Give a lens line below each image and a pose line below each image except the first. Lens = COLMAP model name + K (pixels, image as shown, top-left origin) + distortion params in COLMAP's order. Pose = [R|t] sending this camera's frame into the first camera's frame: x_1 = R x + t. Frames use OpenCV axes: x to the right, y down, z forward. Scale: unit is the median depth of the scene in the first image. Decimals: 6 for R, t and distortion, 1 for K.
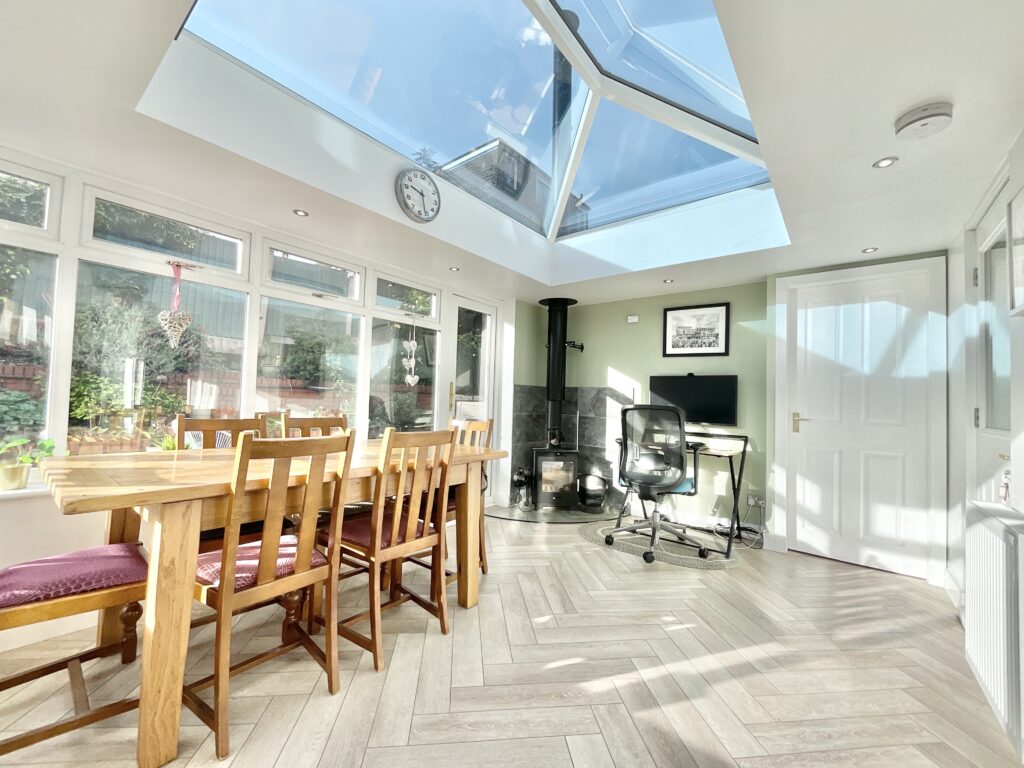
lens RADIAL K [[416.8, 0, 512.0], [0, 416.8, 384.0], [0, 0, 1]] dist [-0.013947, -0.000259]
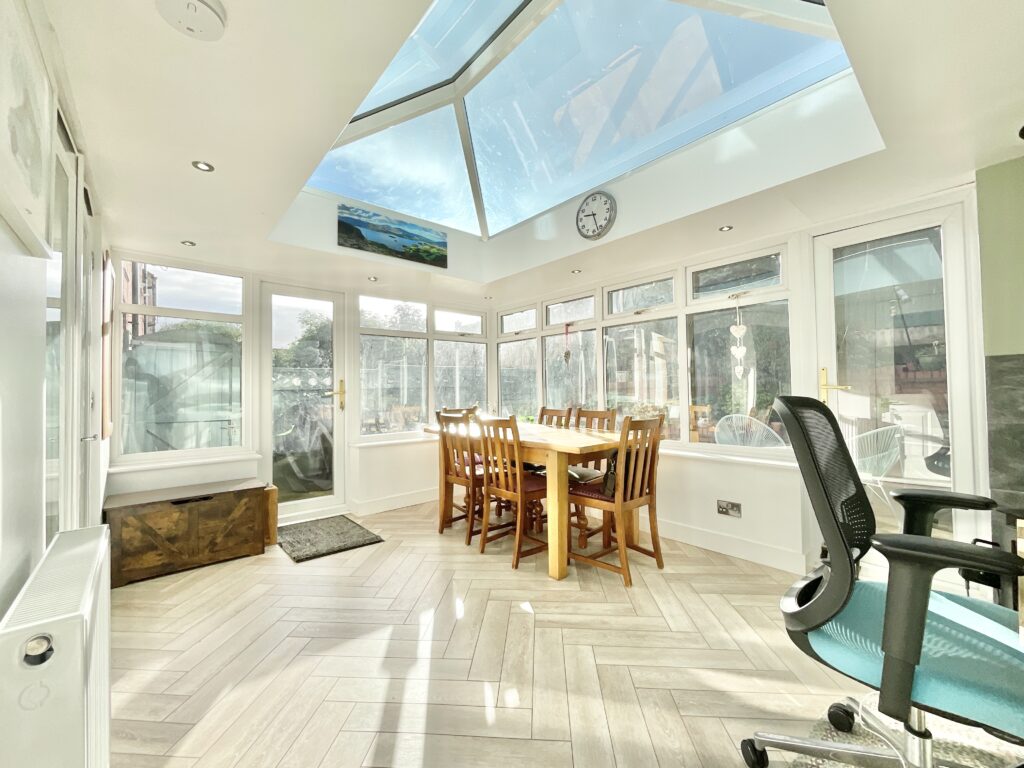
lens RADIAL K [[416.8, 0, 512.0], [0, 416.8, 384.0], [0, 0, 1]] dist [-0.013947, -0.000259]
pose [[-0.184511, -0.049505, -0.981583, 0.775865], [0.008597, 0.998611, -0.051980, 0.048079], [0.982793, -0.018030, -0.183829, 0.808381]]
